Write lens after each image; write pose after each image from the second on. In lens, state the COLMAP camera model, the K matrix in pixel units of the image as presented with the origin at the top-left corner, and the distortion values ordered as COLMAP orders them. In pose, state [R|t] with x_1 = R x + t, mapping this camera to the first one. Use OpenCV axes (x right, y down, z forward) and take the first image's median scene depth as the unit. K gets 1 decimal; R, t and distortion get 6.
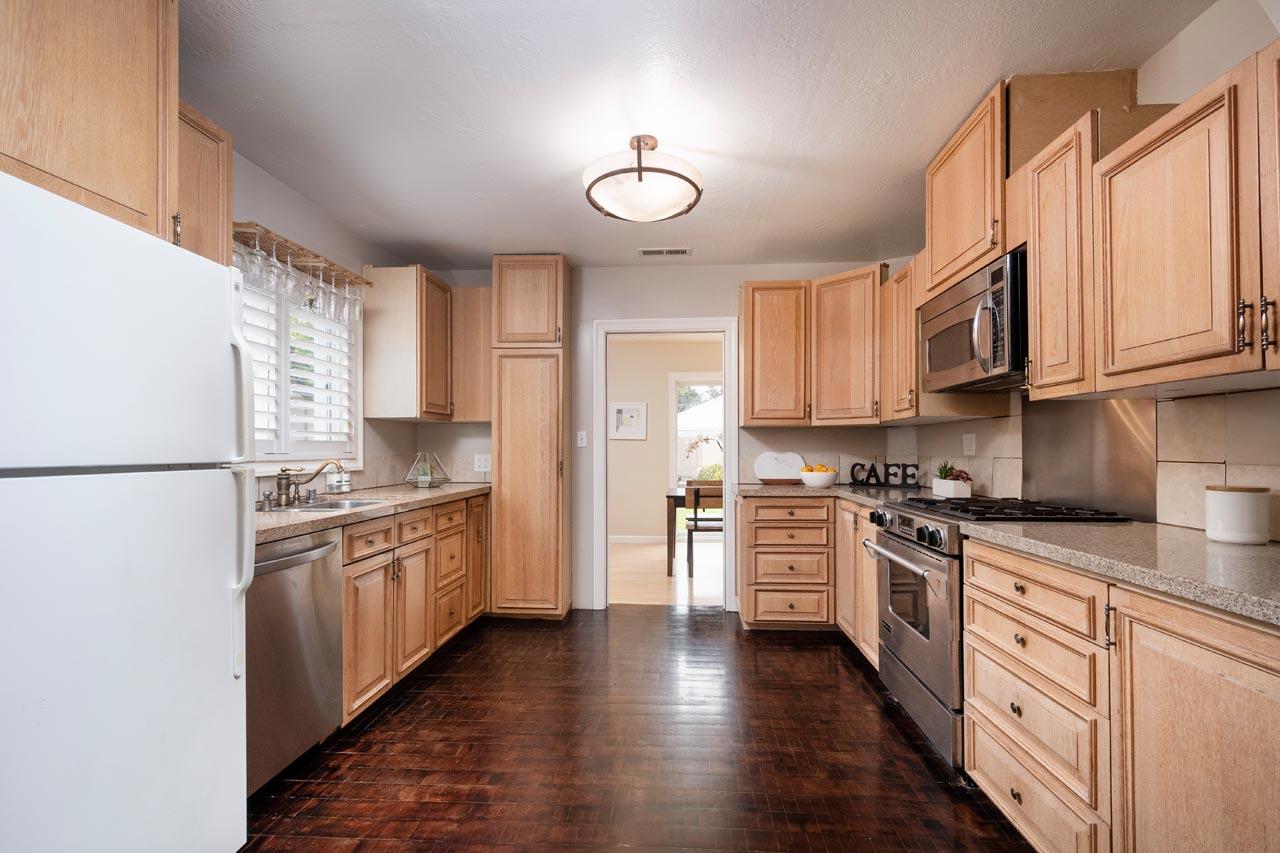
lens RADIAL K [[578.1, 0, 644.0], [0, 578.1, 442.6], [0, 0, 1]] dist [0.000260, -0.000207]
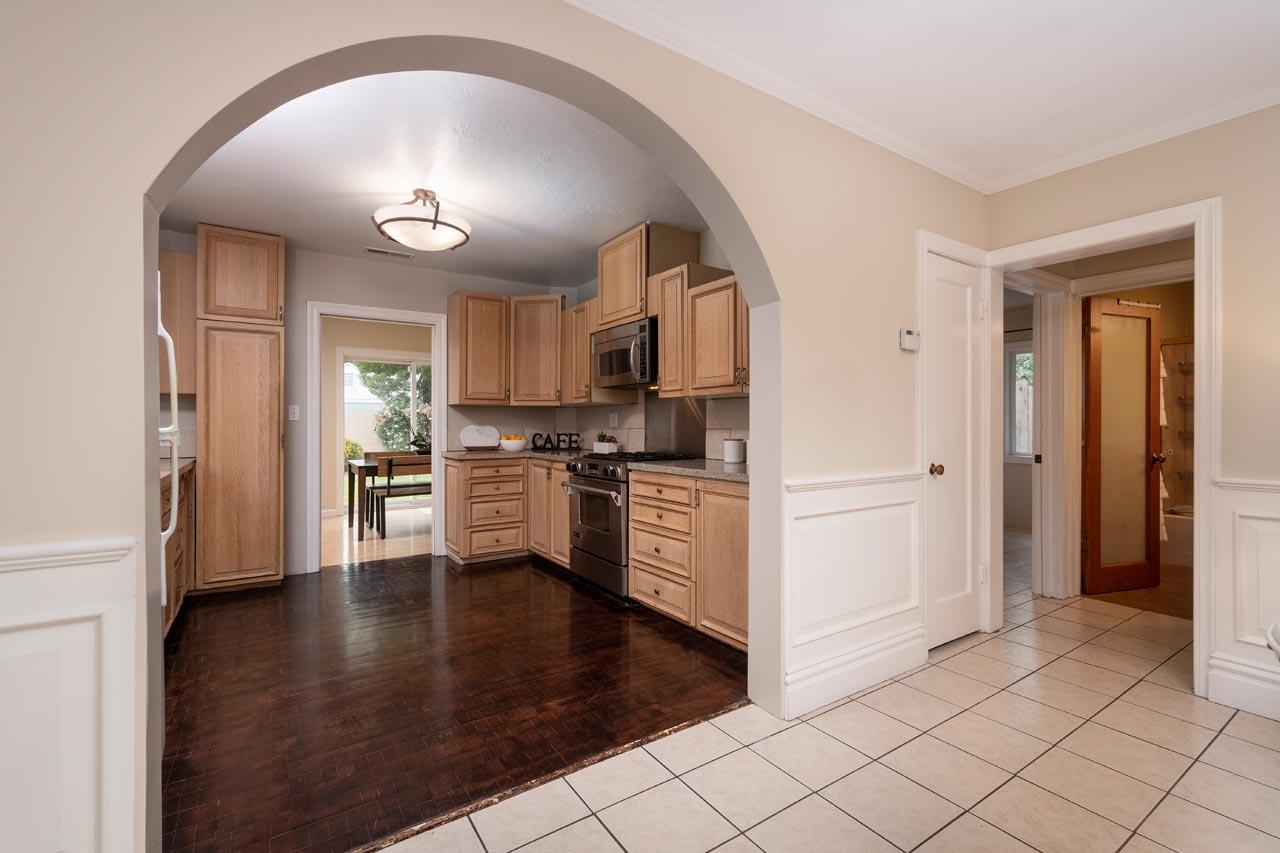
lens RADIAL K [[571.6, 0, 661.0], [0, 571.6, 423.5], [0, 0, 1]] dist [0.000400, 0.000027]
pose [[0.778721, 0.001561, 0.627369, -0.281688], [-0.008507, 0.999931, 0.008071, -0.001282], [-0.627313, -0.011622, 0.778680, -0.264261]]
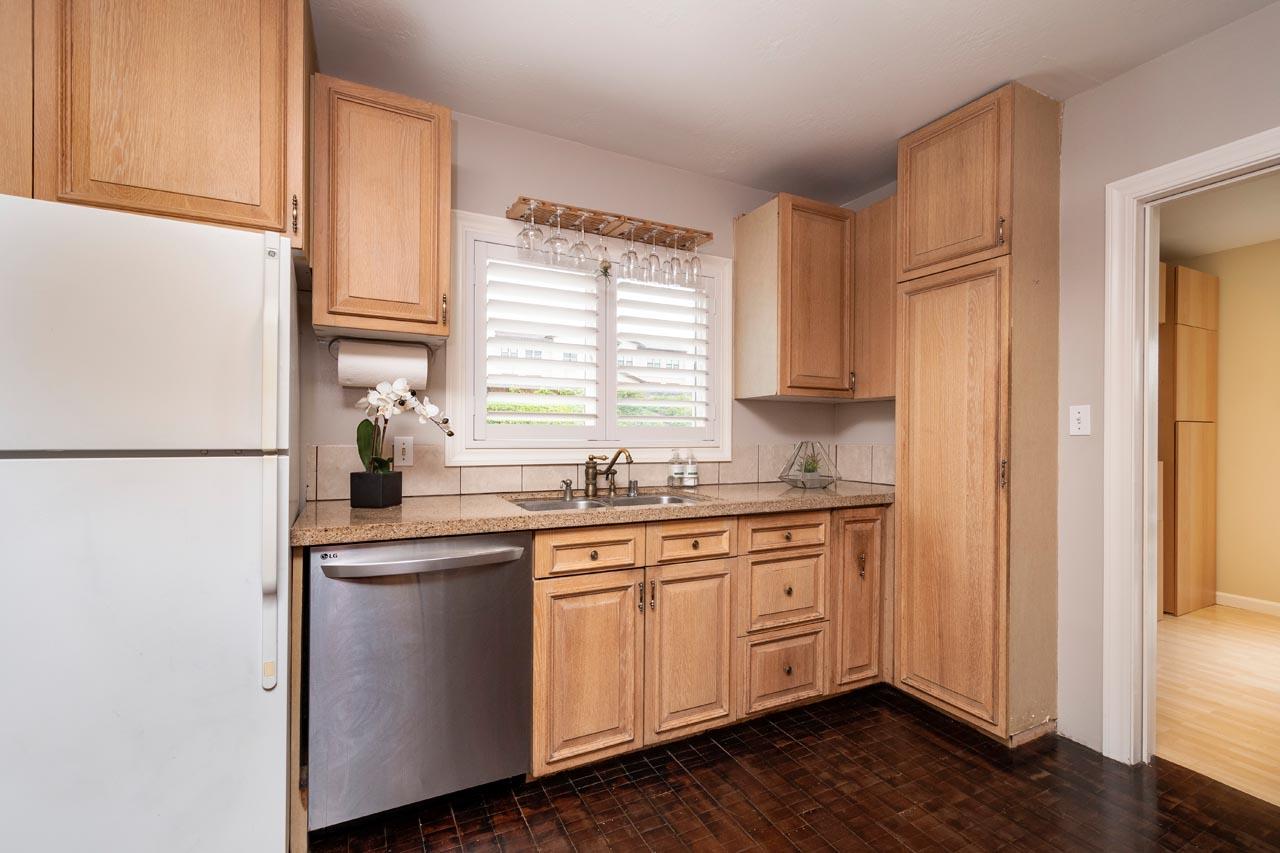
lens RADIAL K [[560.4, 0, 642.0], [0, 560.4, 435.4], [0, 0, 1]] dist [0.000253, 0.000087]
pose [[0.513130, 0.004889, -0.858297, 0.147971], [0.003023, 0.999967, 0.007504, 0.003482], [0.858305, -0.006445, 0.513099, 0.463572]]
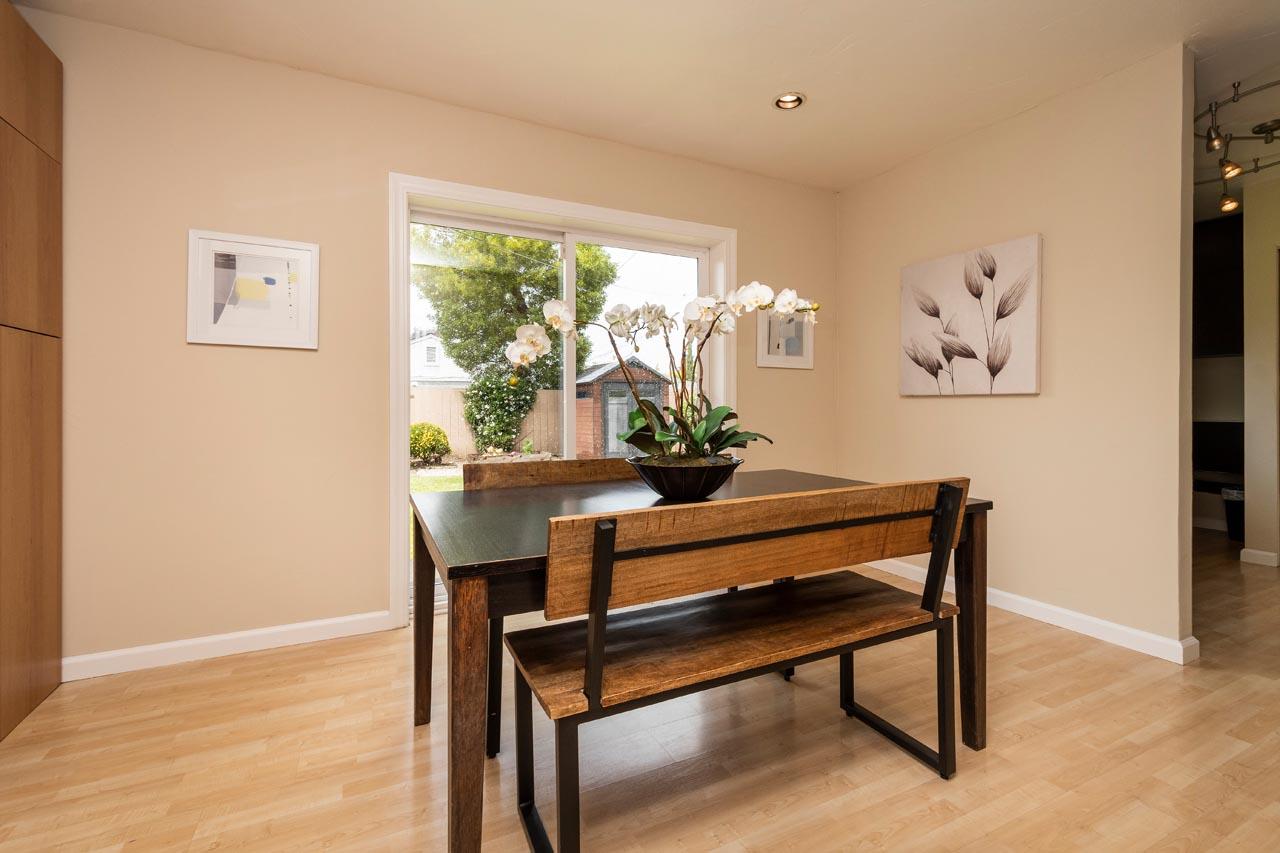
lens RADIAL K [[562.1, 0, 637.3], [0, 562.1, 406.5], [0, 0, 1]] dist [0.000009, -0.000040]
pose [[0.864020, 0.002026, 0.503454, -0.000915], [-0.005366, 0.999972, 0.005186, 0.053657], [-0.503430, -0.007182, 0.864006, 1.212348]]
